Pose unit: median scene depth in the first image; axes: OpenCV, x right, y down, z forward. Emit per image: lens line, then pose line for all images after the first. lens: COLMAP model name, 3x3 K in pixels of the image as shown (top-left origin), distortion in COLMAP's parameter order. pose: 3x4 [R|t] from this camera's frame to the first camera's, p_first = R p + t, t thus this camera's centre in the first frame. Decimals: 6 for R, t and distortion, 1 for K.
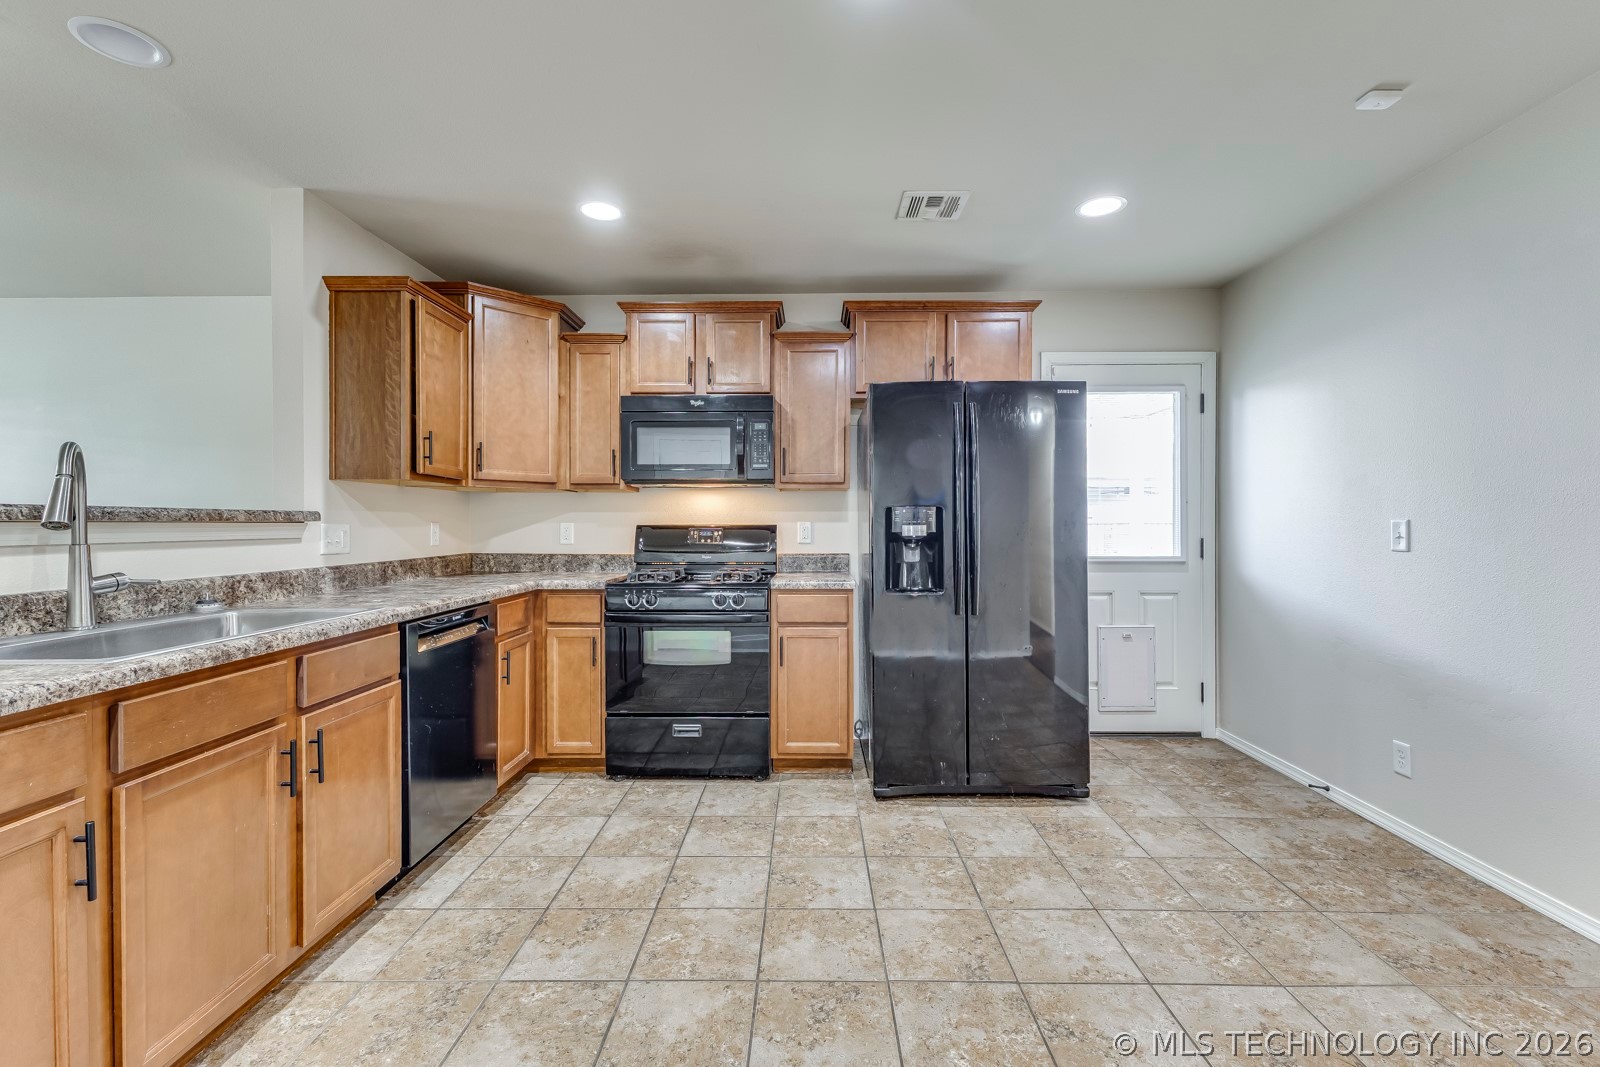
lens RADIAL K [[689.5, 0, 804.2], [0, 689.5, 525.4], [0, 0, 1]] dist [0.012643, -0.002995]
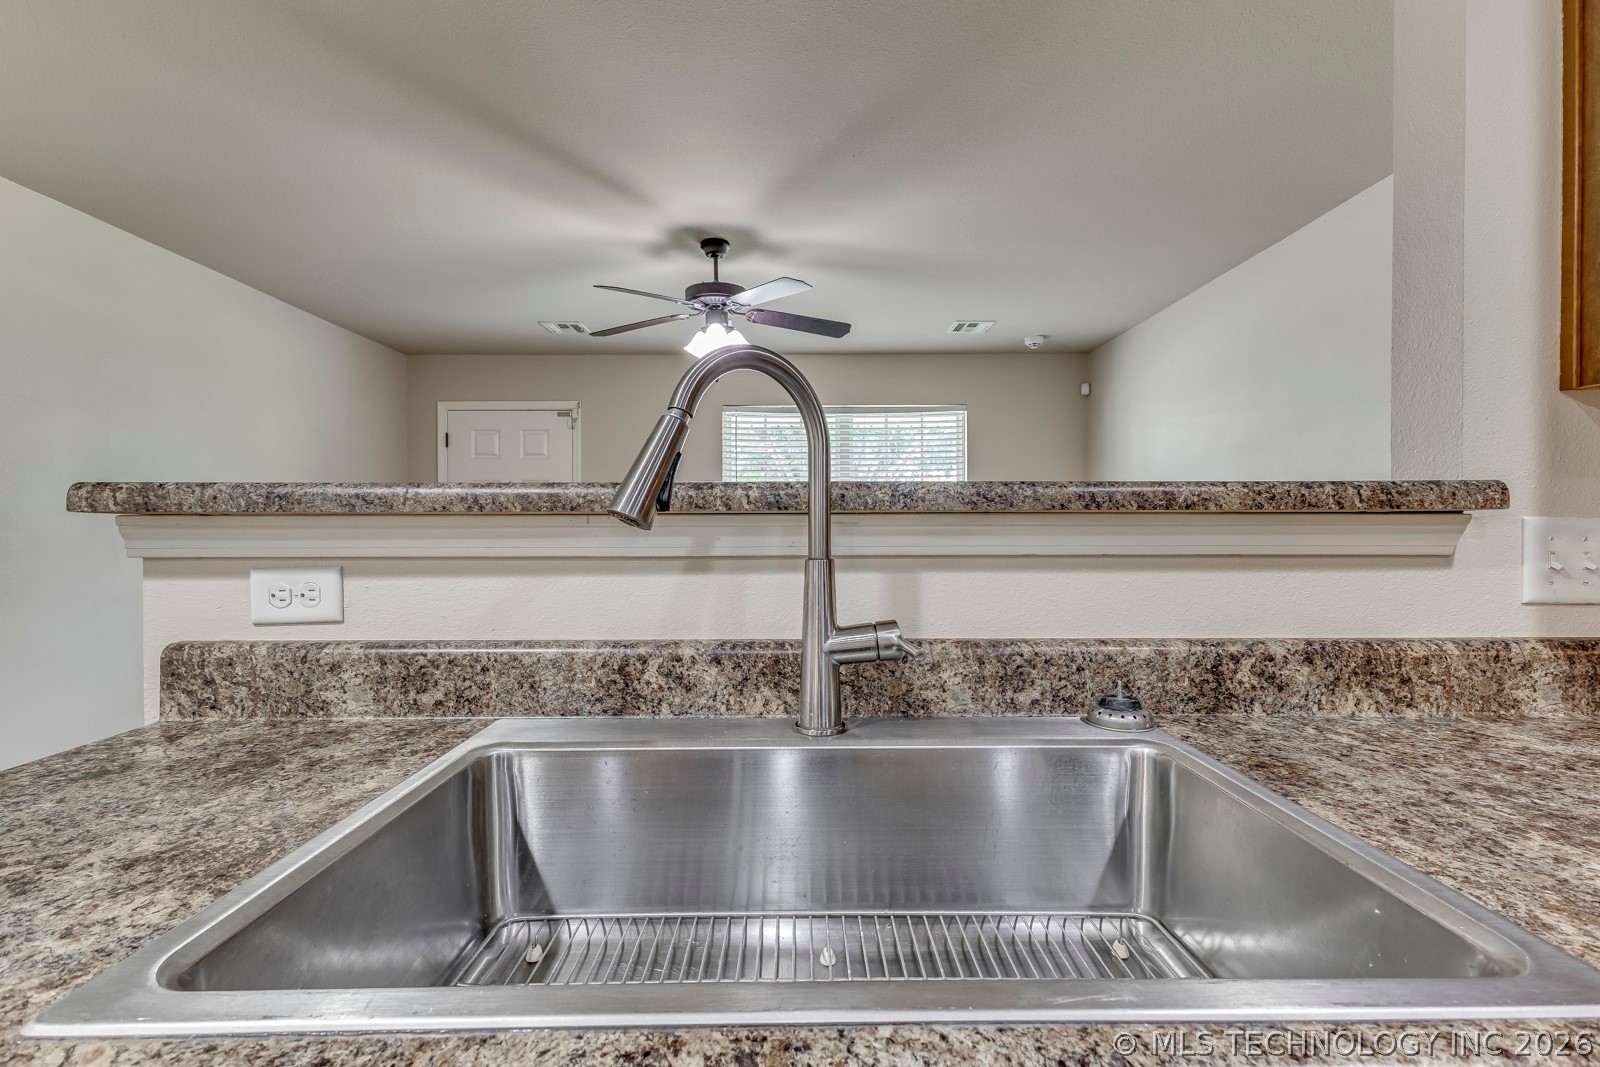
lens RADIAL K [[689.5, 0, 803.8], [0, 689.5, 526.6], [0, 0, 1]] dist [0.012643, -0.002995]
pose [[0.027244, 0.003086, -0.999624, -0.356992], [-0.001299, 0.999994, 0.003052, 0.002374], [0.999628, 0.001216, 0.027248, 0.633949]]
